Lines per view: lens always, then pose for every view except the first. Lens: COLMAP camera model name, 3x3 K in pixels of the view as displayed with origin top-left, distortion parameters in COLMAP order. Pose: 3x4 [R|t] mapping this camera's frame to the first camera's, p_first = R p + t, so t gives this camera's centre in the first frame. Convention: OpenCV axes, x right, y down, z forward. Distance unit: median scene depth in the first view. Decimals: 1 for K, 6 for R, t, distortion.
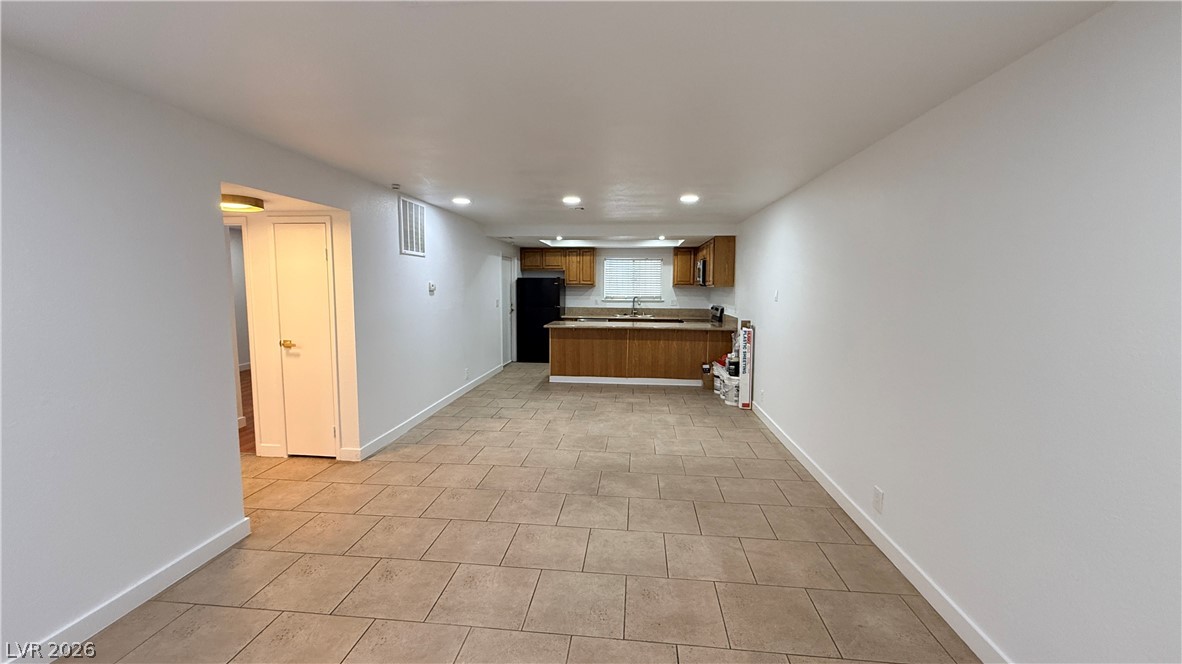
lens RADIAL K [[471.5, 0, 588.8], [0, 471.5, 329.3], [0, 0, 1]] dist [-0.001052, 0.000010]
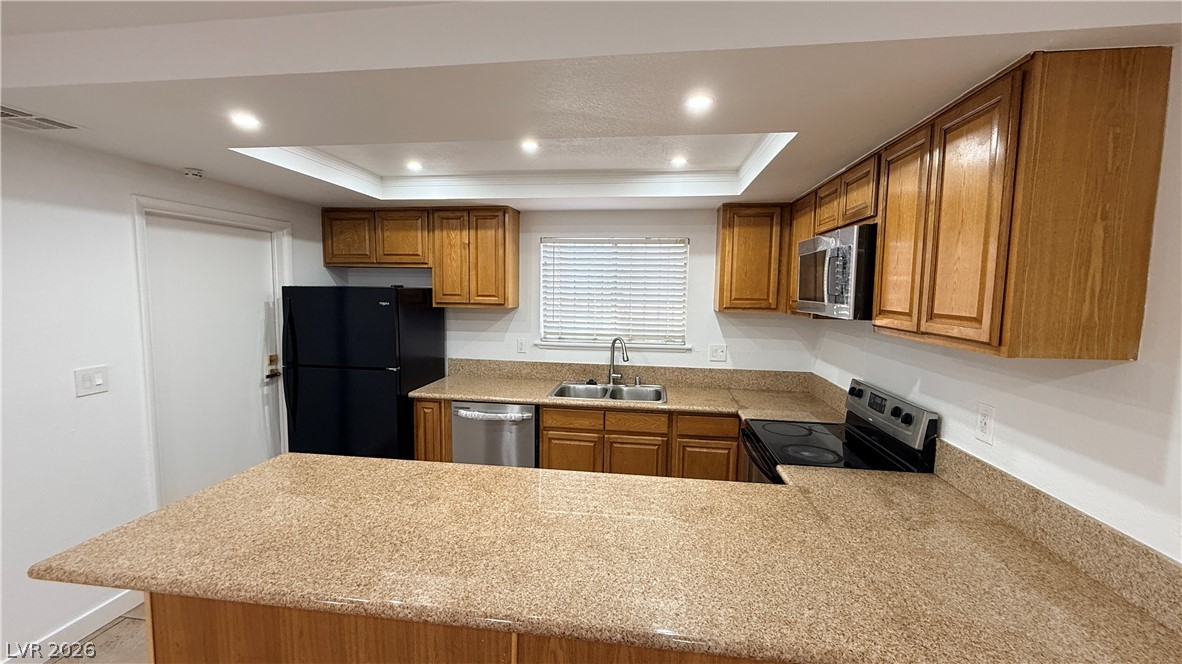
lens RADIAL K [[471.5, 0, 588.8], [0, 471.5, 329.3], [0, 0, 1]] dist [-0.001052, 0.000010]
pose [[0.999327, 0.010840, -0.035038, 0.107786], [-0.011014, 0.999928, -0.004790, -0.088510], [0.034984, 0.005173, 0.999374, 0.742857]]
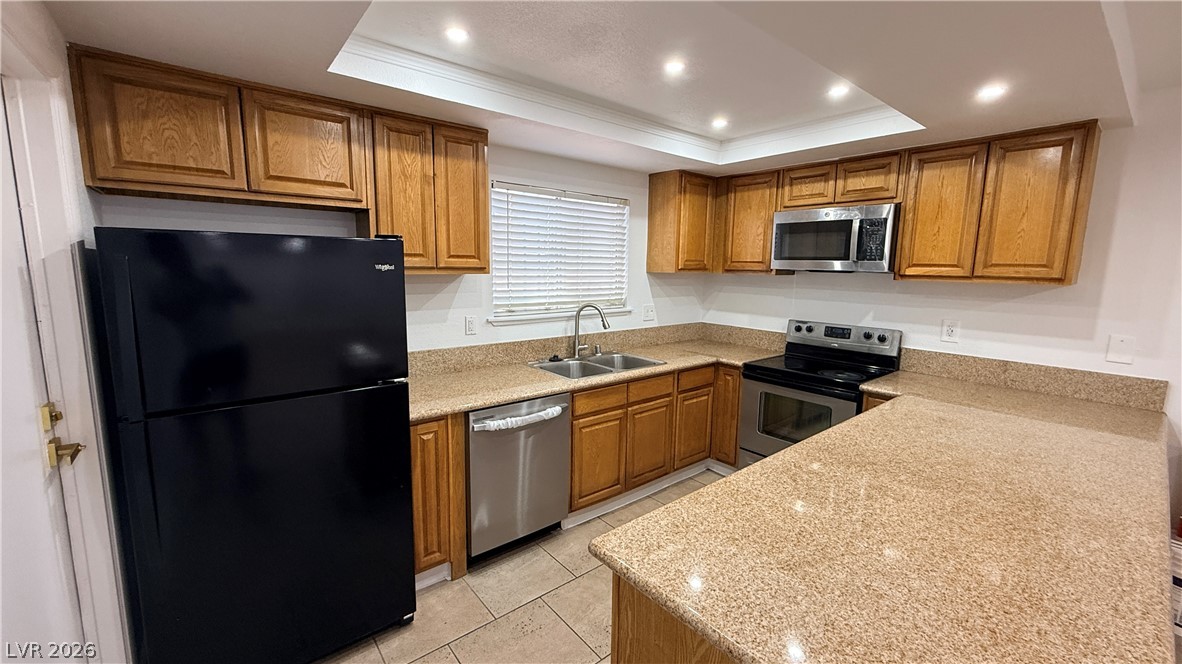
lens RADIAL K [[471.5, 0, 588.8], [0, 471.5, 329.3], [0, 0, 1]] dist [-0.001052, 0.000010]
pose [[0.705995, -0.093451, 0.702024, -0.170686], [0.054905, 0.995495, 0.077302, -0.093002], [-0.706085, -0.016030, 0.707946, 0.906771]]
